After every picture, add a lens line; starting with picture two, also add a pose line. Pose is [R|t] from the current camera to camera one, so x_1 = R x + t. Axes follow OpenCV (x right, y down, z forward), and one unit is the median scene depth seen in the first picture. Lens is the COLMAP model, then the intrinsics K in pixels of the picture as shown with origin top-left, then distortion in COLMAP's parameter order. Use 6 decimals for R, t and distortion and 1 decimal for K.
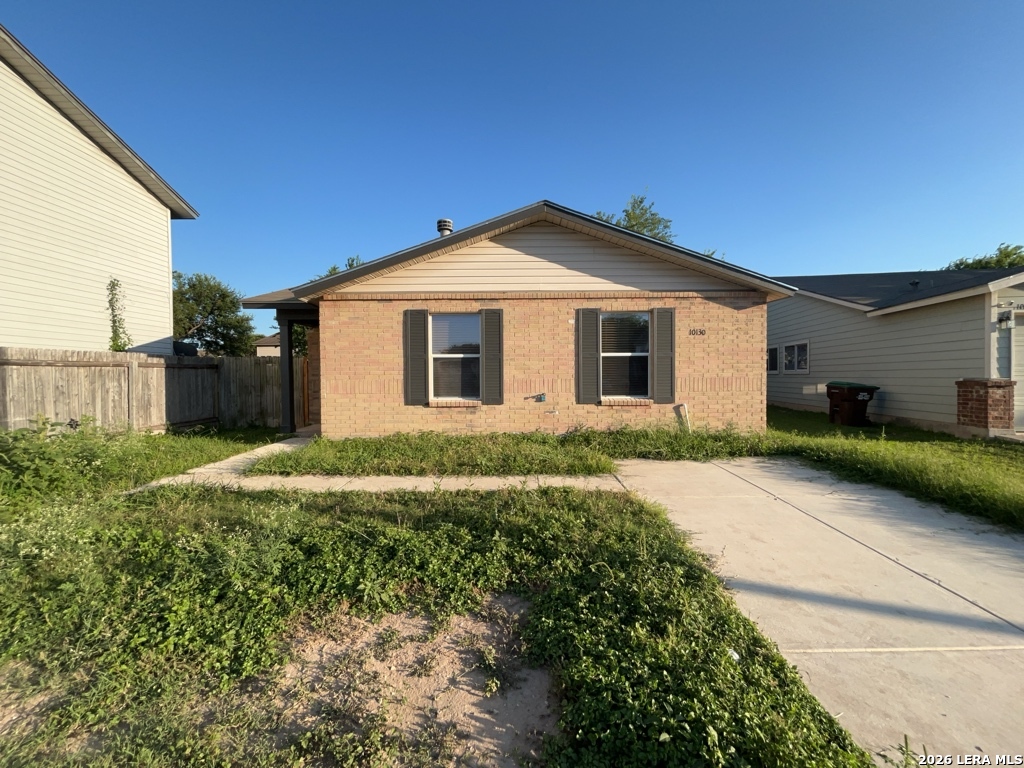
lens RADIAL K [[415.6, 0, 515.4], [0, 415.6, 383.6], [0, 0, 1]] dist [0.004077, -0.001771]
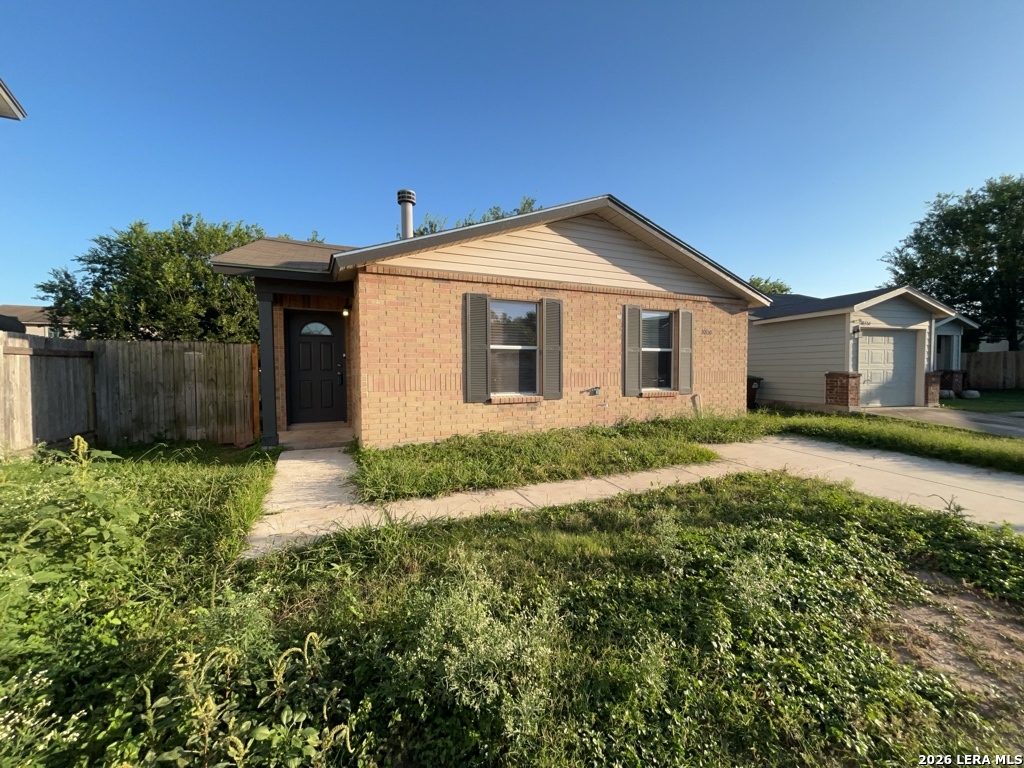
lens RADIAL K [[415.6, 0, 512.9], [0, 415.6, 384.2], [0, 0, 1]] dist [0.004077, -0.001771]
pose [[0.909580, -0.013201, 0.415319, -0.533080], [0.005182, 0.999778, 0.020428, -0.004663], [-0.415496, -0.016429, 0.909446, 0.167483]]
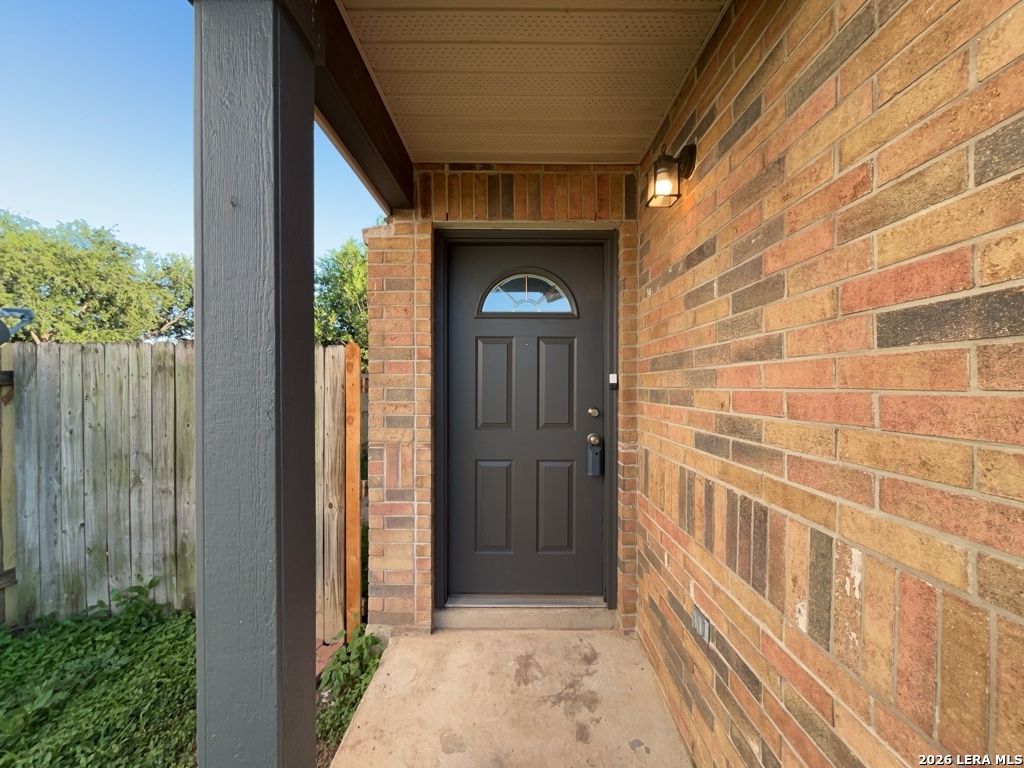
lens RADIAL K [[415.6, 0, 507.6], [0, 415.6, 387.3], [0, 0, 1]] dist [0.004077, -0.001771]
pose [[0.999883, 0.010599, -0.011025, -0.558021], [-0.010707, 0.999894, -0.009817, -0.050050], [0.010920, 0.009934, 0.999891, 1.030069]]
